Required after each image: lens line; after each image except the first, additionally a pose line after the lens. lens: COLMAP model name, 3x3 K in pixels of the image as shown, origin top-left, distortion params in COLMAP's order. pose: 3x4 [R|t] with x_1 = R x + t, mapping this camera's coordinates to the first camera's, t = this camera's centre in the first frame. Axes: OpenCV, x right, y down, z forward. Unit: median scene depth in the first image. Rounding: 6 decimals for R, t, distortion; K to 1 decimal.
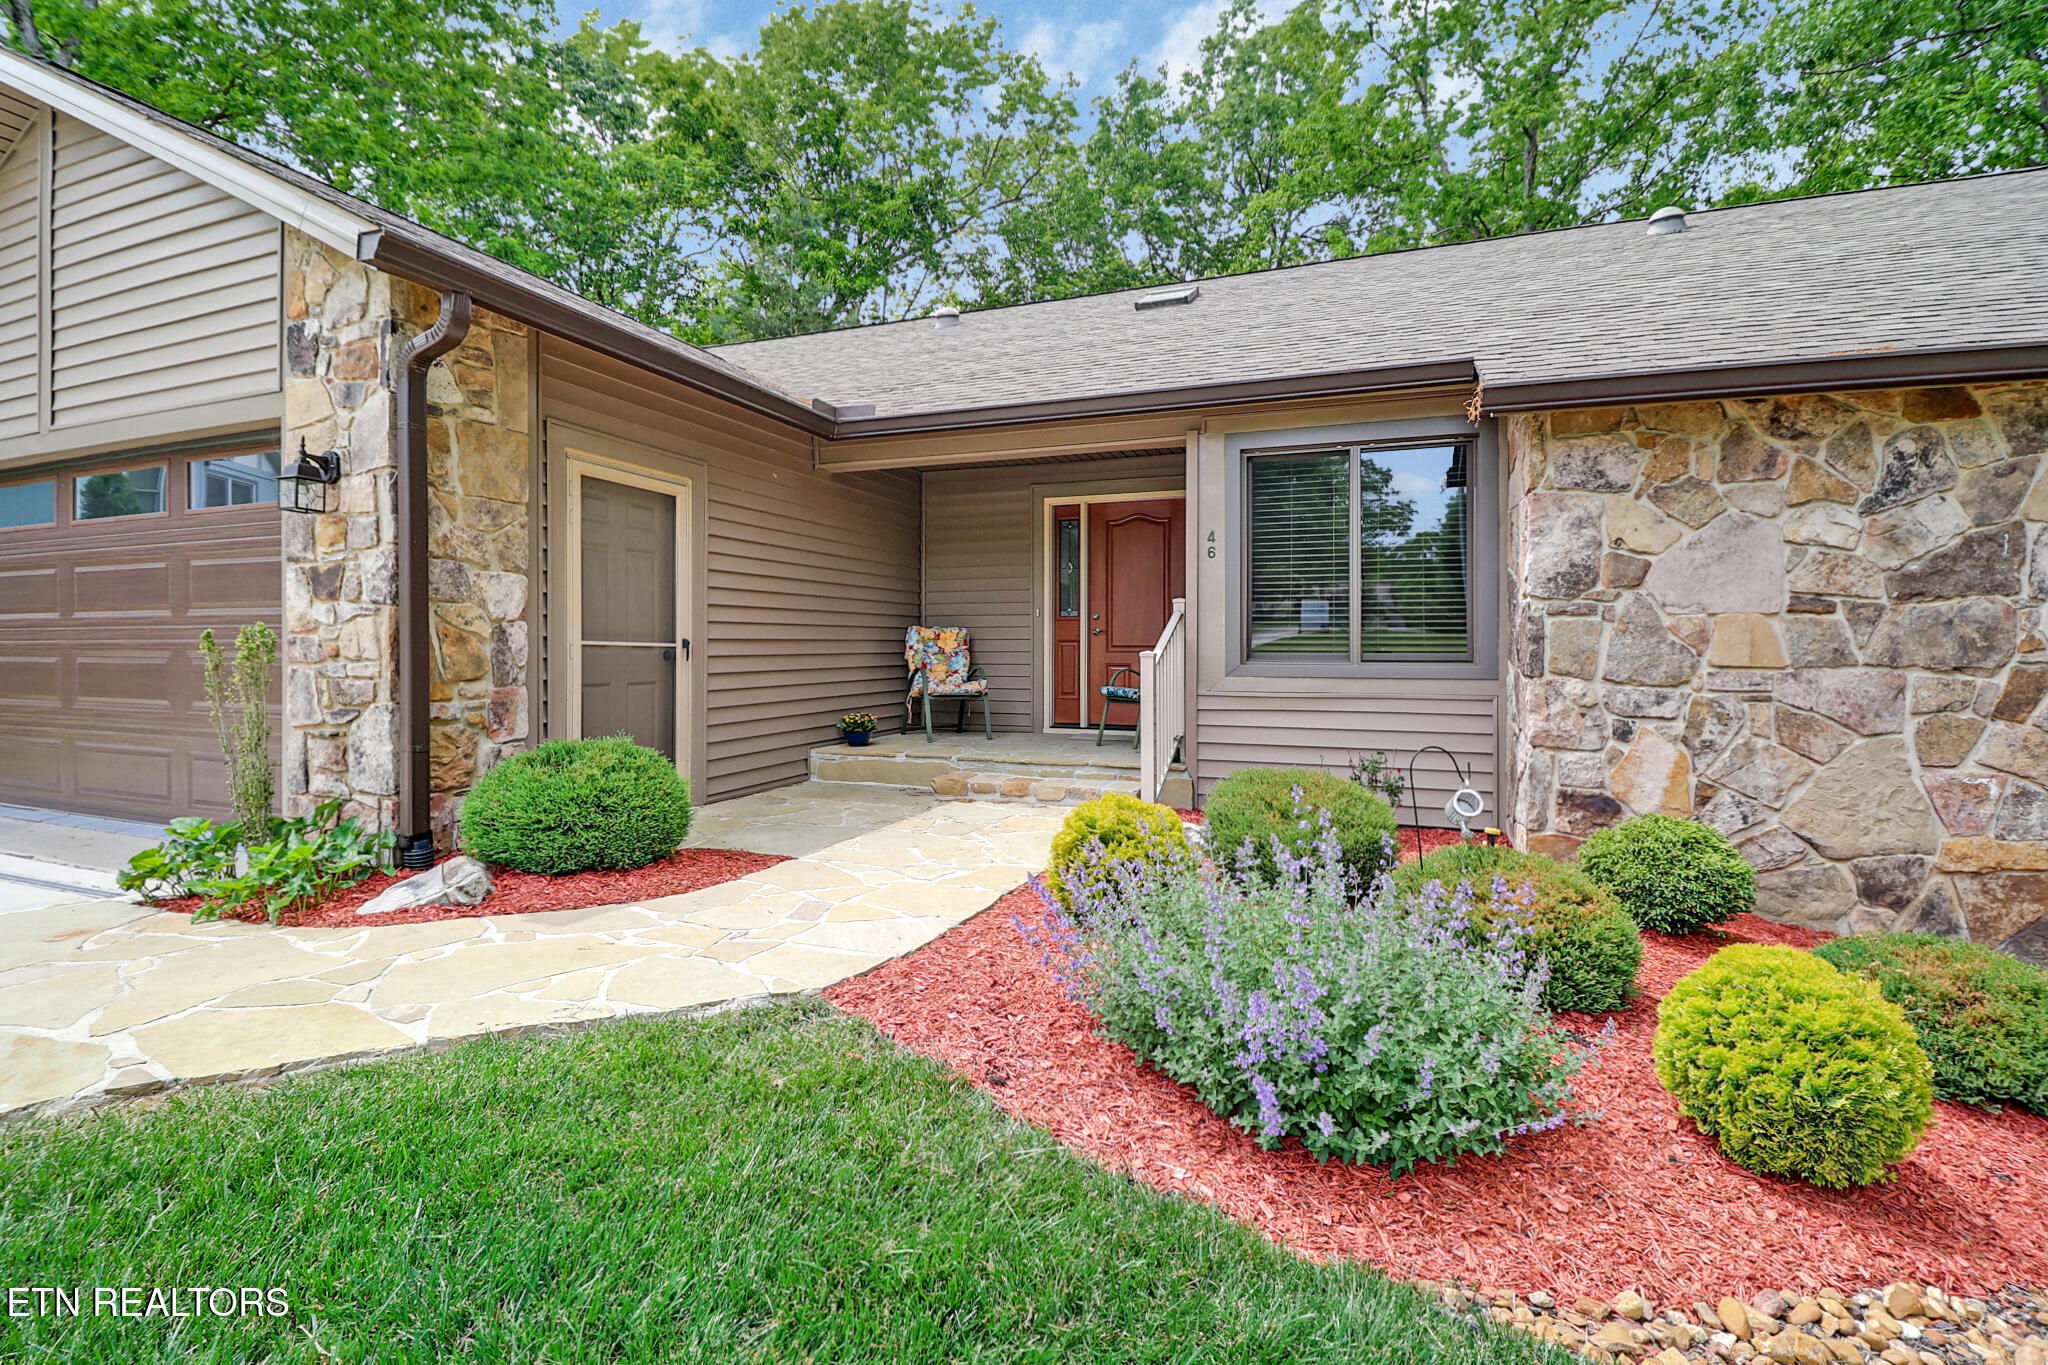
lens RADIAL K [[931.2, 0, 1014.3], [0, 931.2, 644.1], [0, 0, 1]] dist [-0.007450, -0.004304]
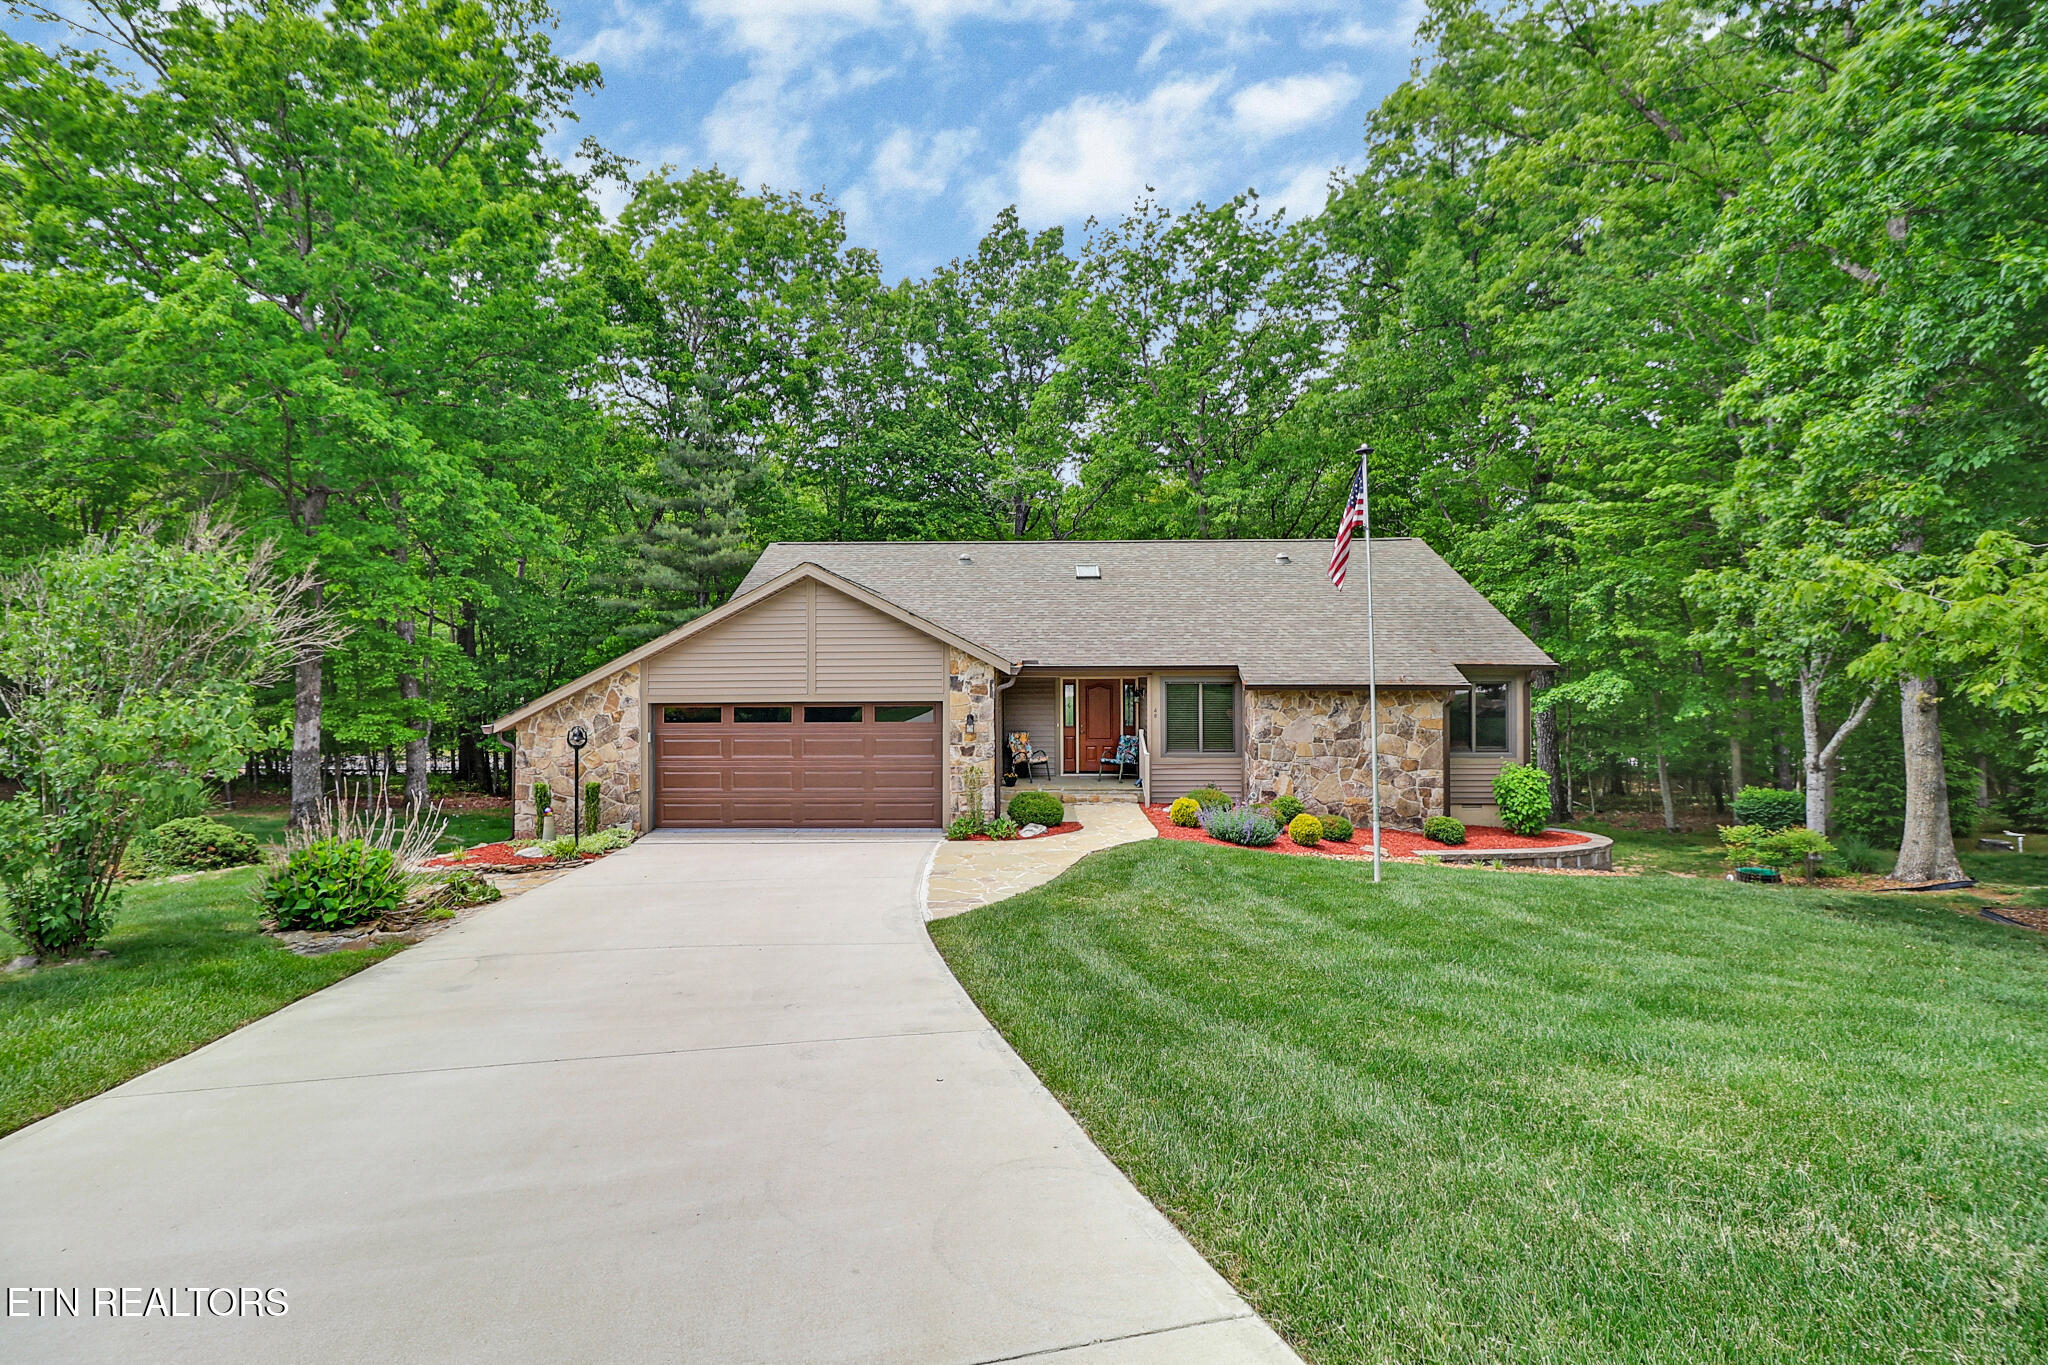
lens RADIAL K [[931.2, 0, 1008.3], [0, 931.2, 656.0], [0, 0, 1]] dist [-0.007450, -0.004304]
pose [[0.940394, -0.005618, 0.340040, -1.647463], [0.003746, 0.999974, 0.006161, -0.411649], [-0.340066, -0.004520, 0.940391, -2.173246]]
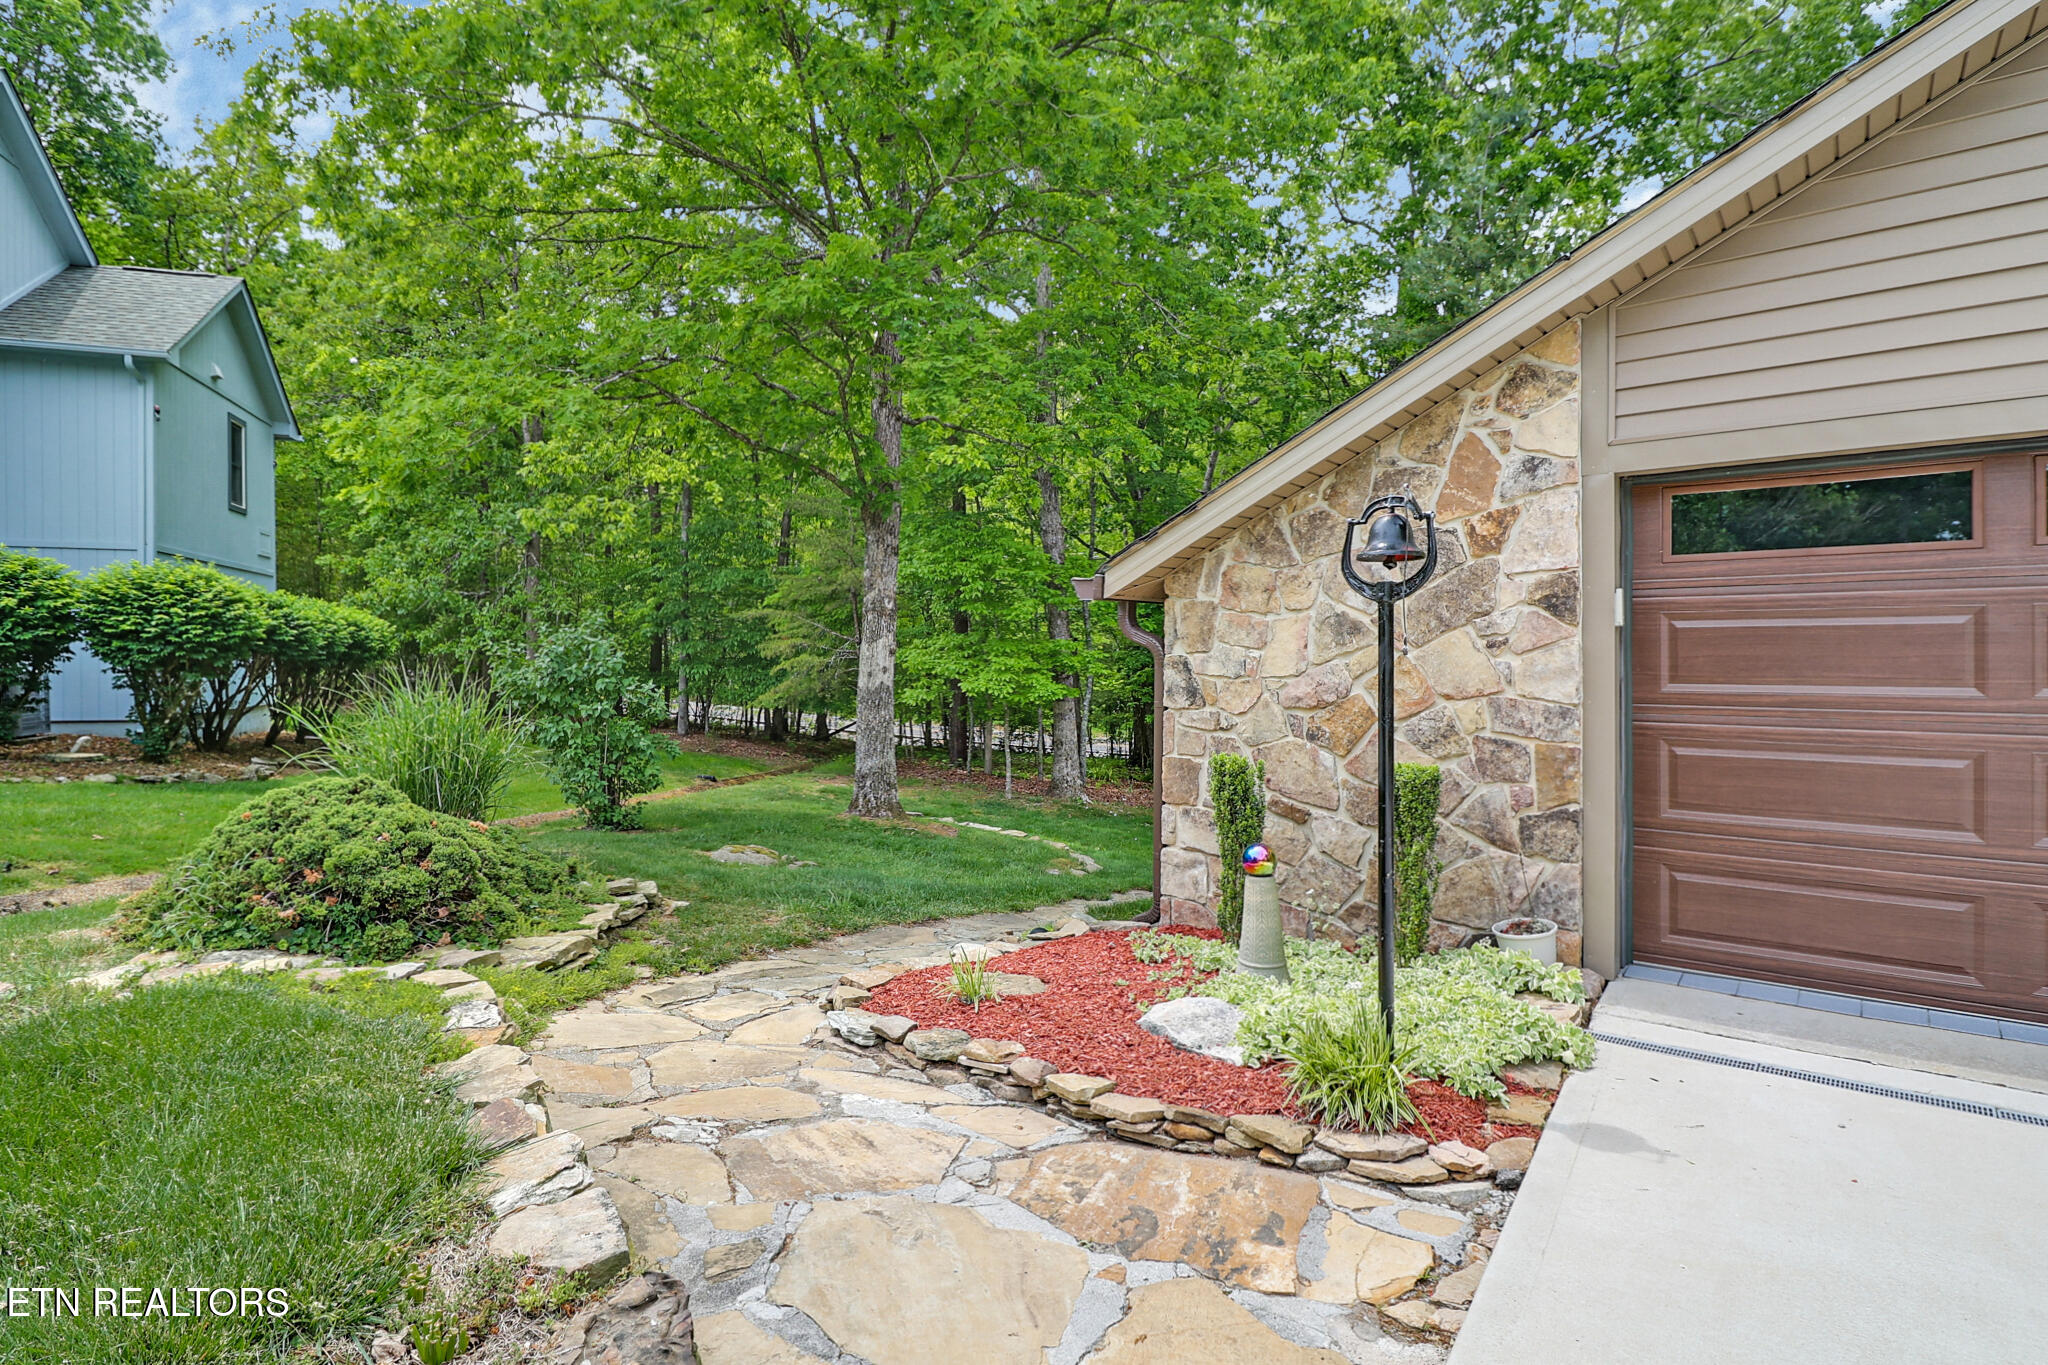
lens RADIAL K [[1032.7, 0, 999.8], [0, 1032.7, 645.4], [0, 0, 1]] dist [-0.014554, -0.000146]
pose [[0.943739, -0.009019, -0.330567, -1.944315], [0.008154, 0.999959, -0.004004, -0.078114], [0.330589, 0.001084, 0.943774, 0.248201]]
